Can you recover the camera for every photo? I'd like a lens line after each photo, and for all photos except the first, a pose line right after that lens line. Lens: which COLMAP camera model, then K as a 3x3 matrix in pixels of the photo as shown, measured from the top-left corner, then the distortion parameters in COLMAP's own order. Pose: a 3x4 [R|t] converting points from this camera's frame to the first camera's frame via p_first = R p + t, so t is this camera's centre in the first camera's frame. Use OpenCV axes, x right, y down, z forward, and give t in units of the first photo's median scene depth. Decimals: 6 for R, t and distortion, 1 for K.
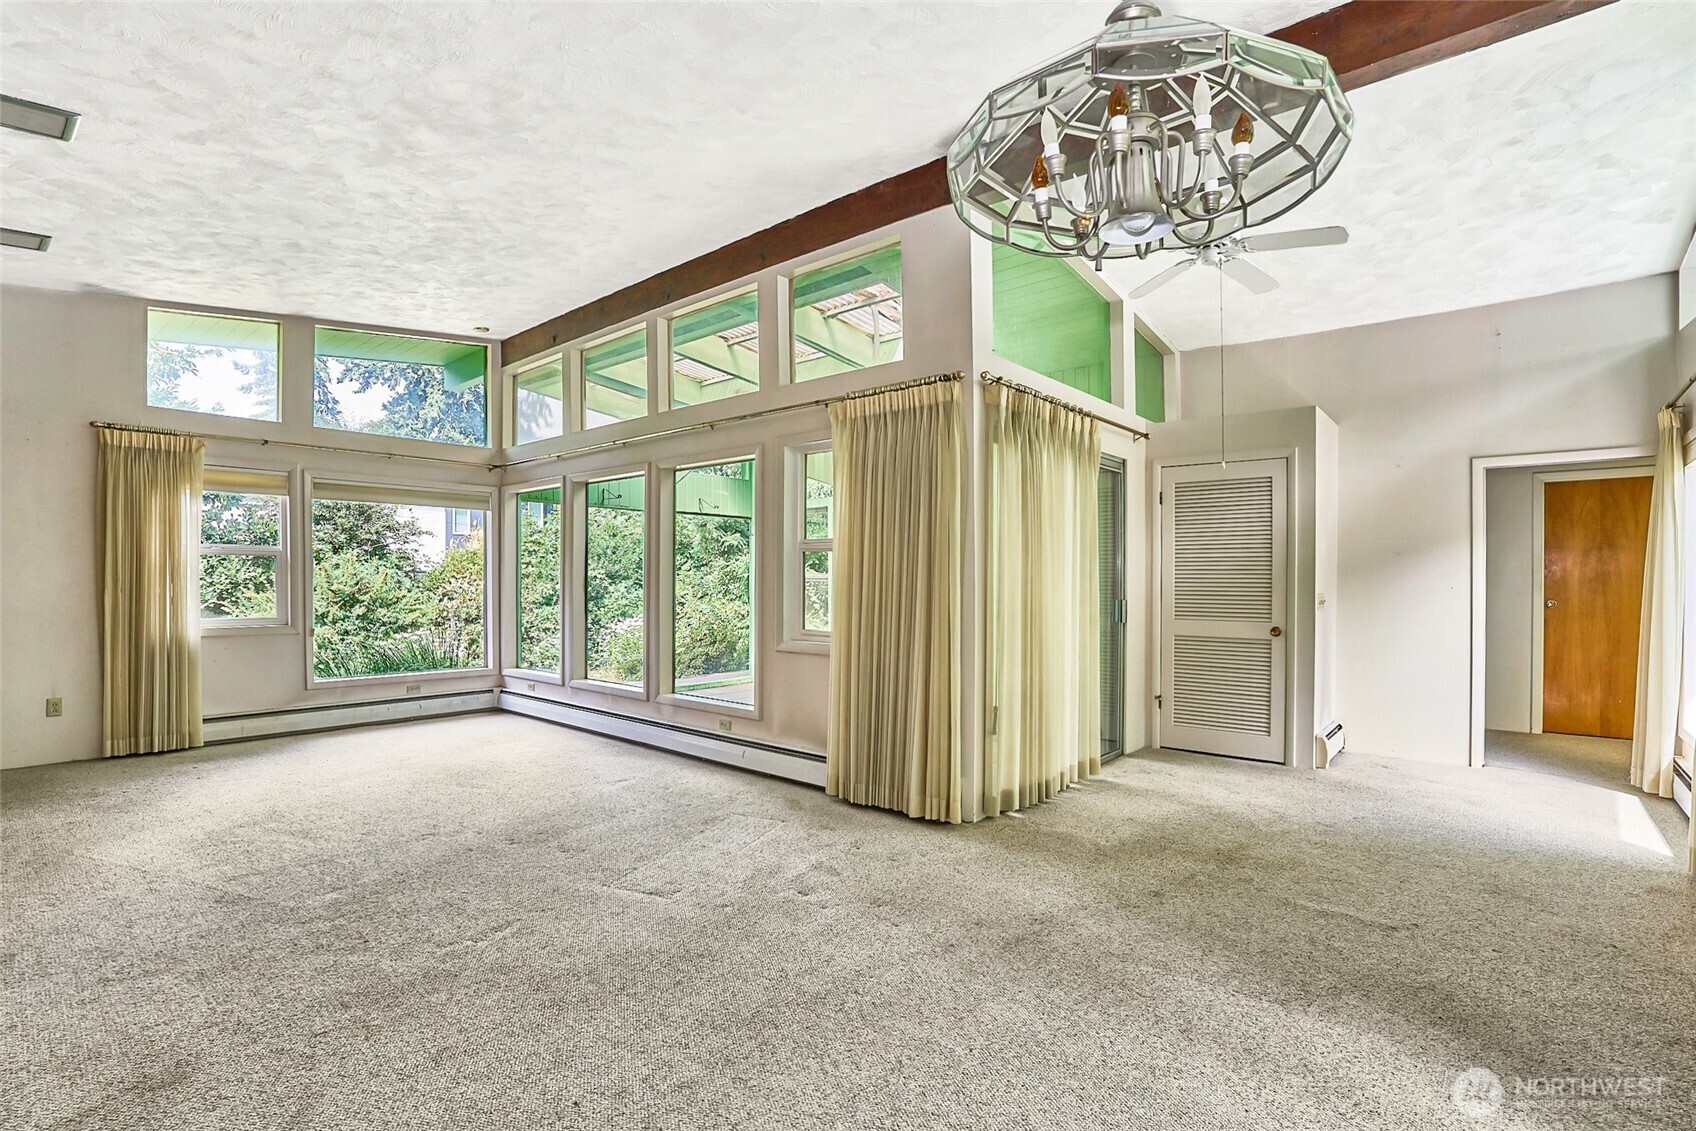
lens RADIAL K [[801.0, 0, 851.4], [0, 801.0, 572.4], [0, 0, 1]] dist [-0.030758, 0.001275]
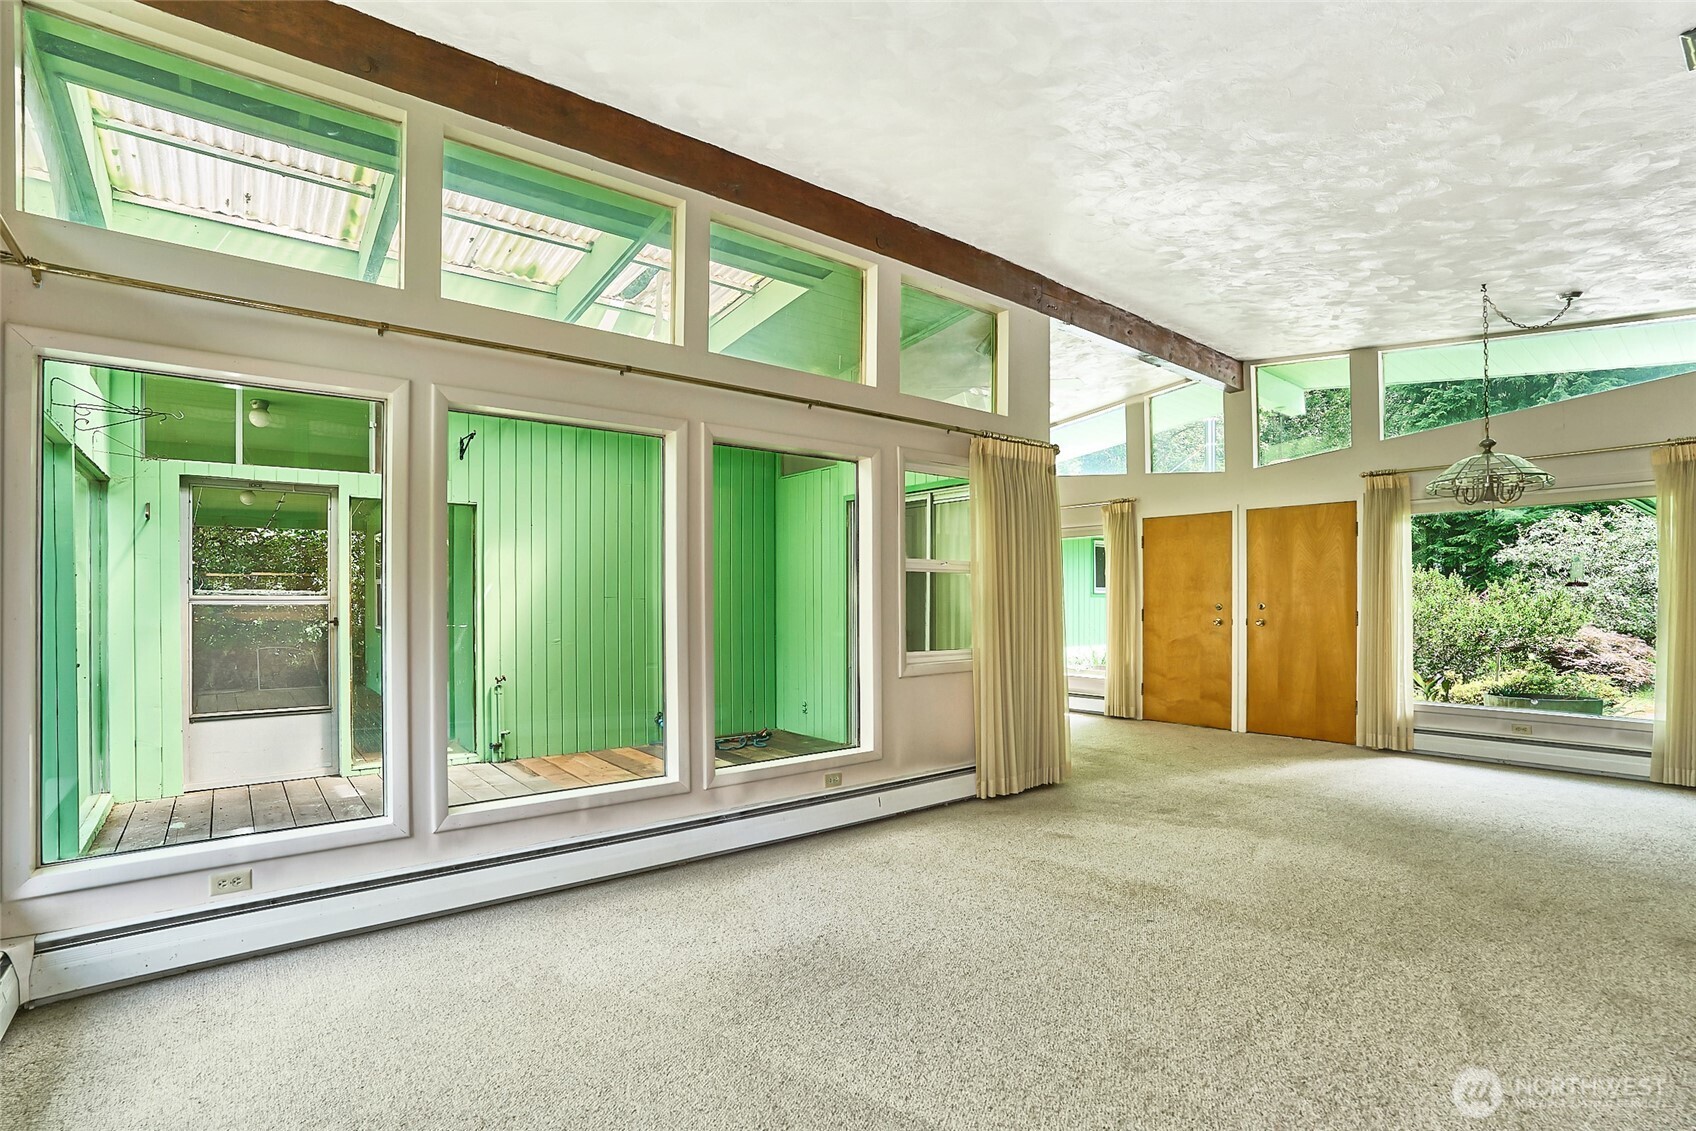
lens RADIAL K [[801.0, 0, 854.1], [0, 801.0, 571.2], [0, 0, 1]] dist [-0.030758, 0.001275]
pose [[0.171754, 0.026778, 0.984776, -1.026223], [-0.002117, 0.999638, -0.026813, 0.000454], [-0.985138, 0.002520, 0.171749, 0.903028]]
